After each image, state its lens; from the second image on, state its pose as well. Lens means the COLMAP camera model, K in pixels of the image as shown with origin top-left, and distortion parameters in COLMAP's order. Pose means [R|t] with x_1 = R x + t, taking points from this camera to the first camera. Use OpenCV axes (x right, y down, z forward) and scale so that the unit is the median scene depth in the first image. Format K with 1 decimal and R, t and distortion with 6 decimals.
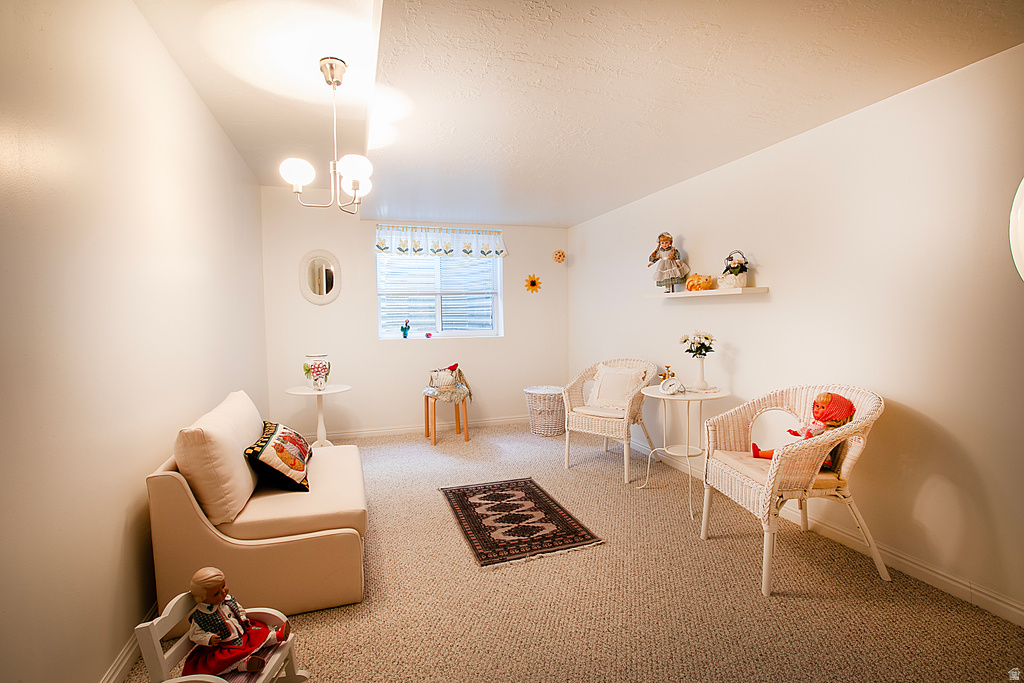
lens RADIAL K [[471.5, 0, 512.1], [0, 471.5, 341.9], [0, 0, 1]] dist [-0.034352, 0.003936]
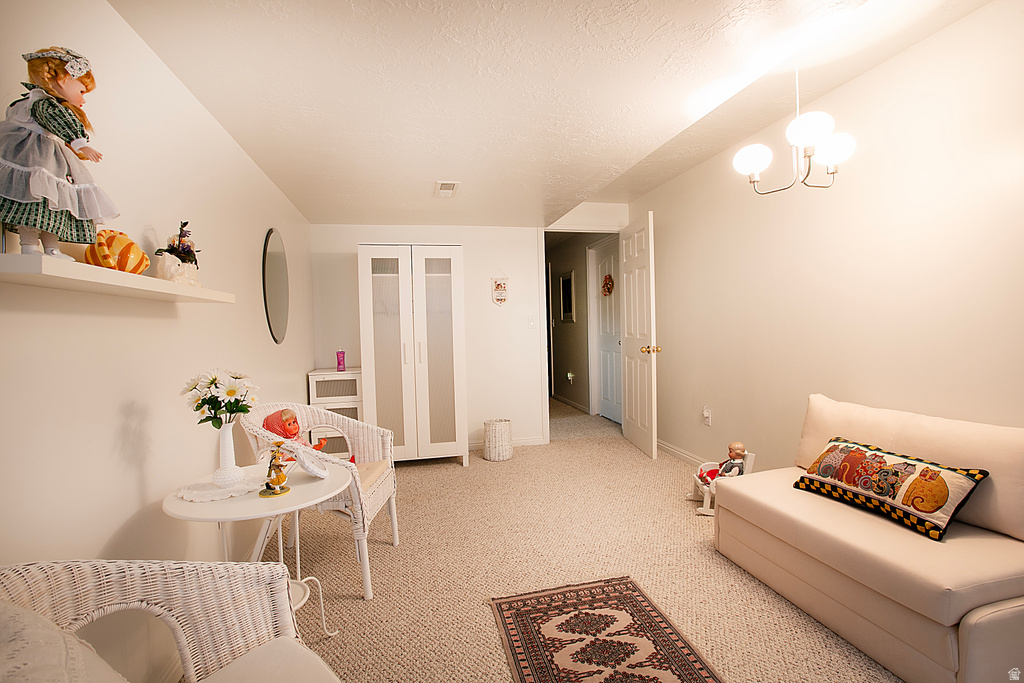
lens RADIAL K [[471.5, 0, 513.0], [0, 471.5, 340.3], [0, 0, 1]] dist [-0.034352, 0.003936]
pose [[-0.994052, 0.034068, 0.103439, 0.050754], [0.042743, 0.995646, 0.082843, -0.096311], [-0.100166, 0.086771, -0.991180, 1.715268]]
